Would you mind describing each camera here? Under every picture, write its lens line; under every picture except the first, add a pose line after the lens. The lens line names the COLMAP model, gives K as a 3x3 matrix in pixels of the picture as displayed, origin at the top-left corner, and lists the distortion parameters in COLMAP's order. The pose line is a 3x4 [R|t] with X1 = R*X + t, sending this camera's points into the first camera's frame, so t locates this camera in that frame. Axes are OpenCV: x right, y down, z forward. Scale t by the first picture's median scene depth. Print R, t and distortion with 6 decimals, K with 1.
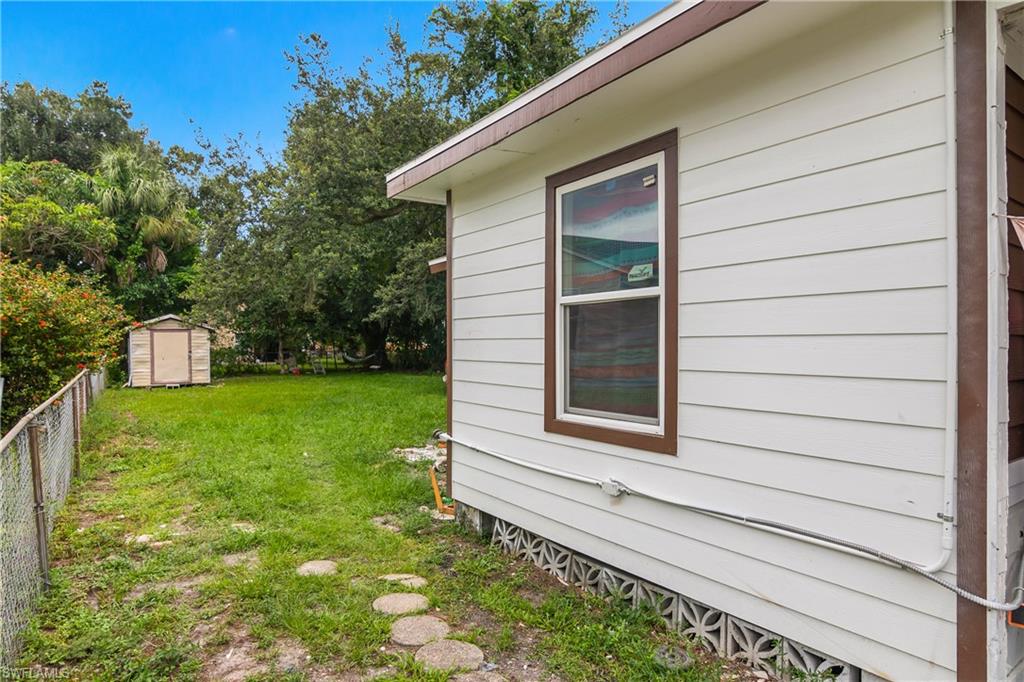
lens RADIAL K [[553.3, 0, 512.2], [0, 553.3, 341.5], [0, 0, 1]] dist [-0.002378, -0.000380]
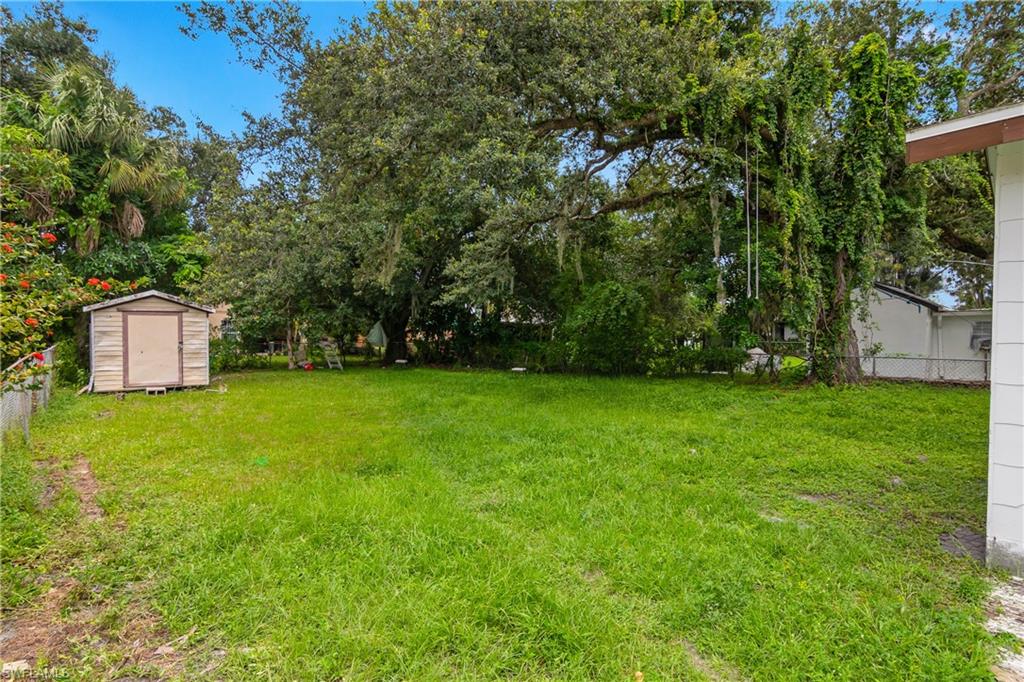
lens RADIAL K [[482.9, 0, 510.7], [0, 482.9, 340.7], [0, 0, 1]] dist [-0.000584, -0.000669]
pose [[0.994557, 0.012891, 0.103395, -0.213083], [-0.014449, 0.999793, 0.014331, 0.000646], [-0.103189, -0.015747, 0.994537, 0.317417]]
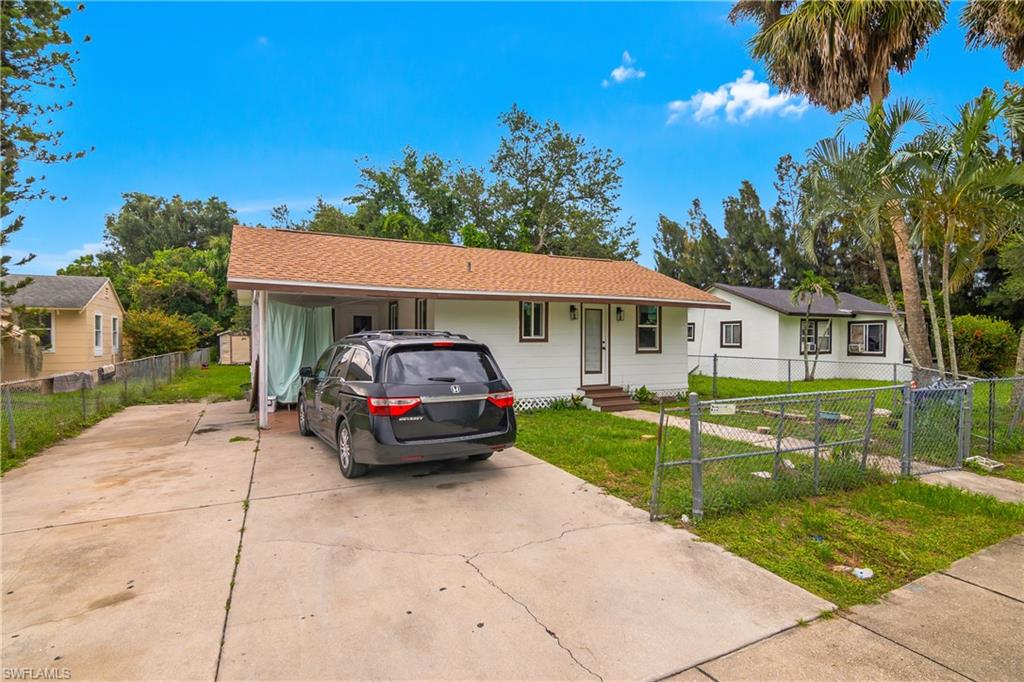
lens RADIAL K [[482.9, 0, 511.8], [0, 482.9, 343.7], [0, 0, 1]] dist [-0.000584, -0.000669]
pose [[0.990876, 0.007181, -0.134582, 0.528640], [-0.006605, 0.999967, 0.004726, -0.005839], [0.134612, -0.003794, 0.990891, -0.520482]]
